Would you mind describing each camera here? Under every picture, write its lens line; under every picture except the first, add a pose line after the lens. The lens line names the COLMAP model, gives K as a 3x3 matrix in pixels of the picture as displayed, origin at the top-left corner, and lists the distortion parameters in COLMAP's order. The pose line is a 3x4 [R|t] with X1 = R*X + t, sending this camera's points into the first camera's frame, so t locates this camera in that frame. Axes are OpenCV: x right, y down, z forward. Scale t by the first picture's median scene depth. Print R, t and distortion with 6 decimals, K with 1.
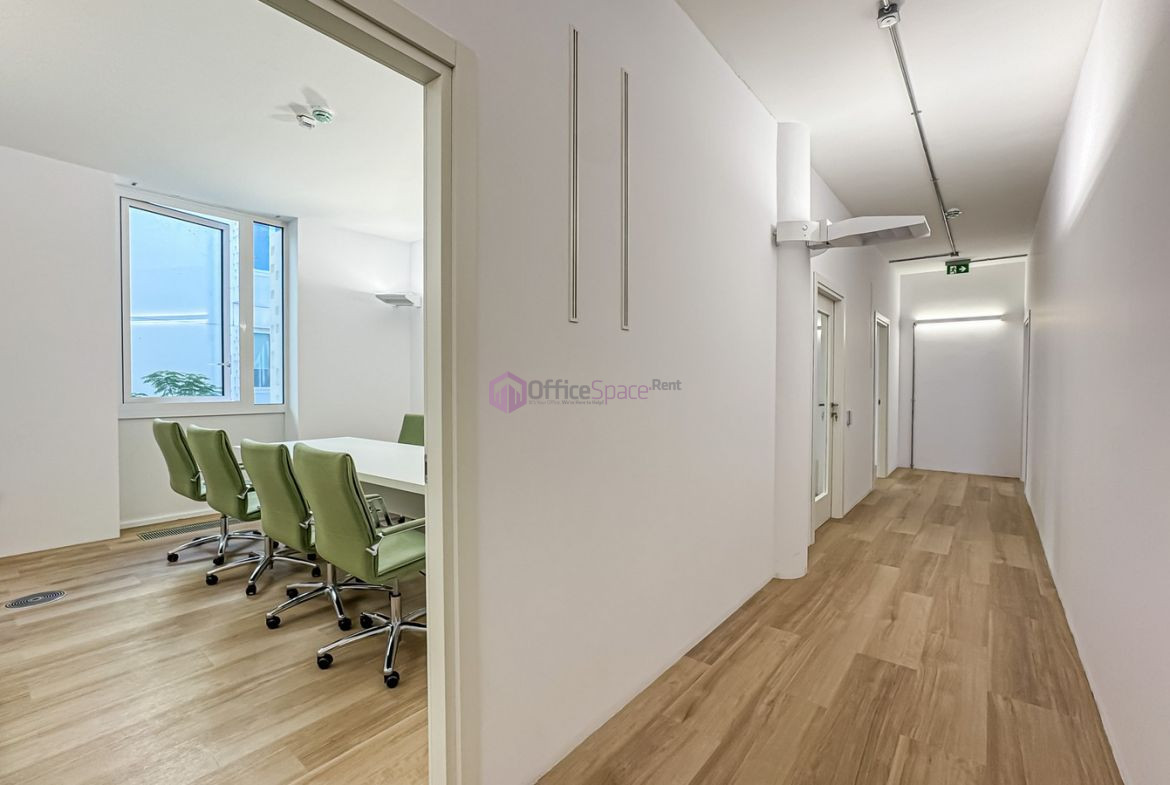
lens RADIAL K [[563.5, 0, 585.0], [0, 563.5, 392.5], [0, 0, 1]] dist [-0.000106, 0.020335]
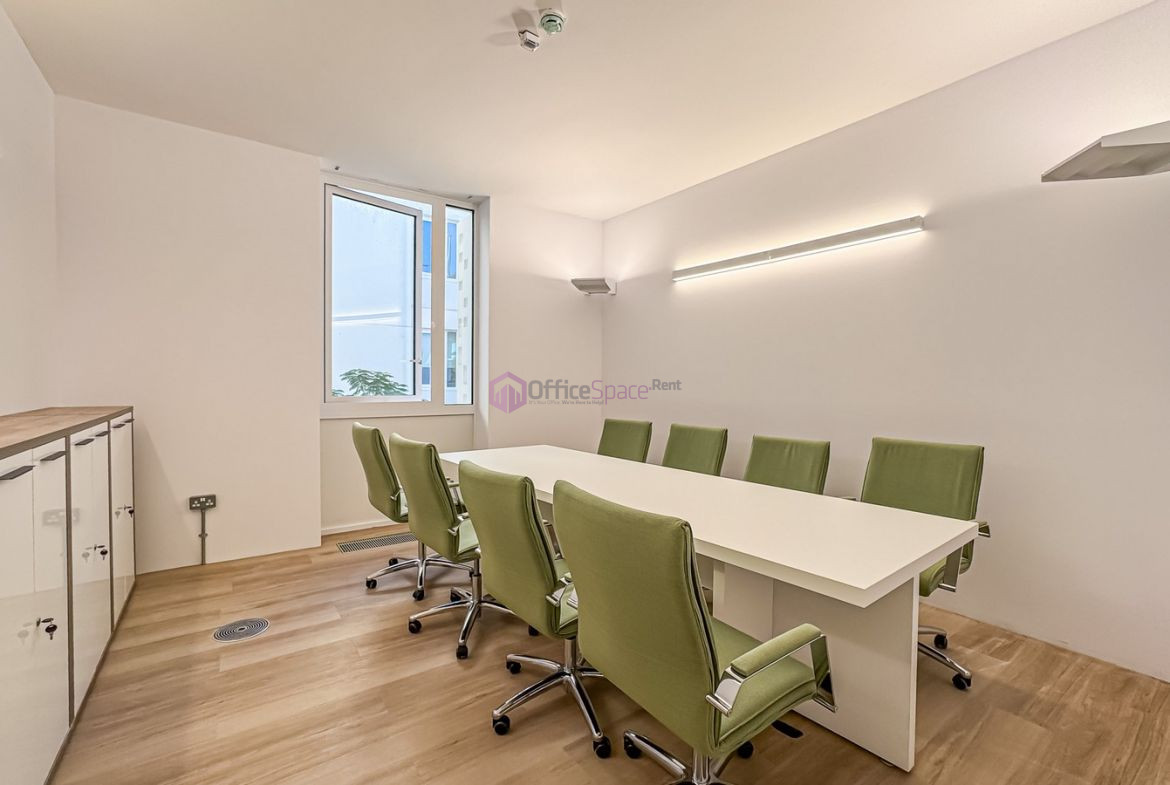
lens RADIAL K [[563.5, 0, 585.0], [0, 563.5, 392.5], [0, 0, 1]] dist [-0.000106, 0.020335]
pose [[0.968708, 0.009532, -0.248018, -0.205016], [-0.008887, 0.999954, 0.003719, -0.005951], [0.248042, -0.001398, 0.968748, 0.254376]]
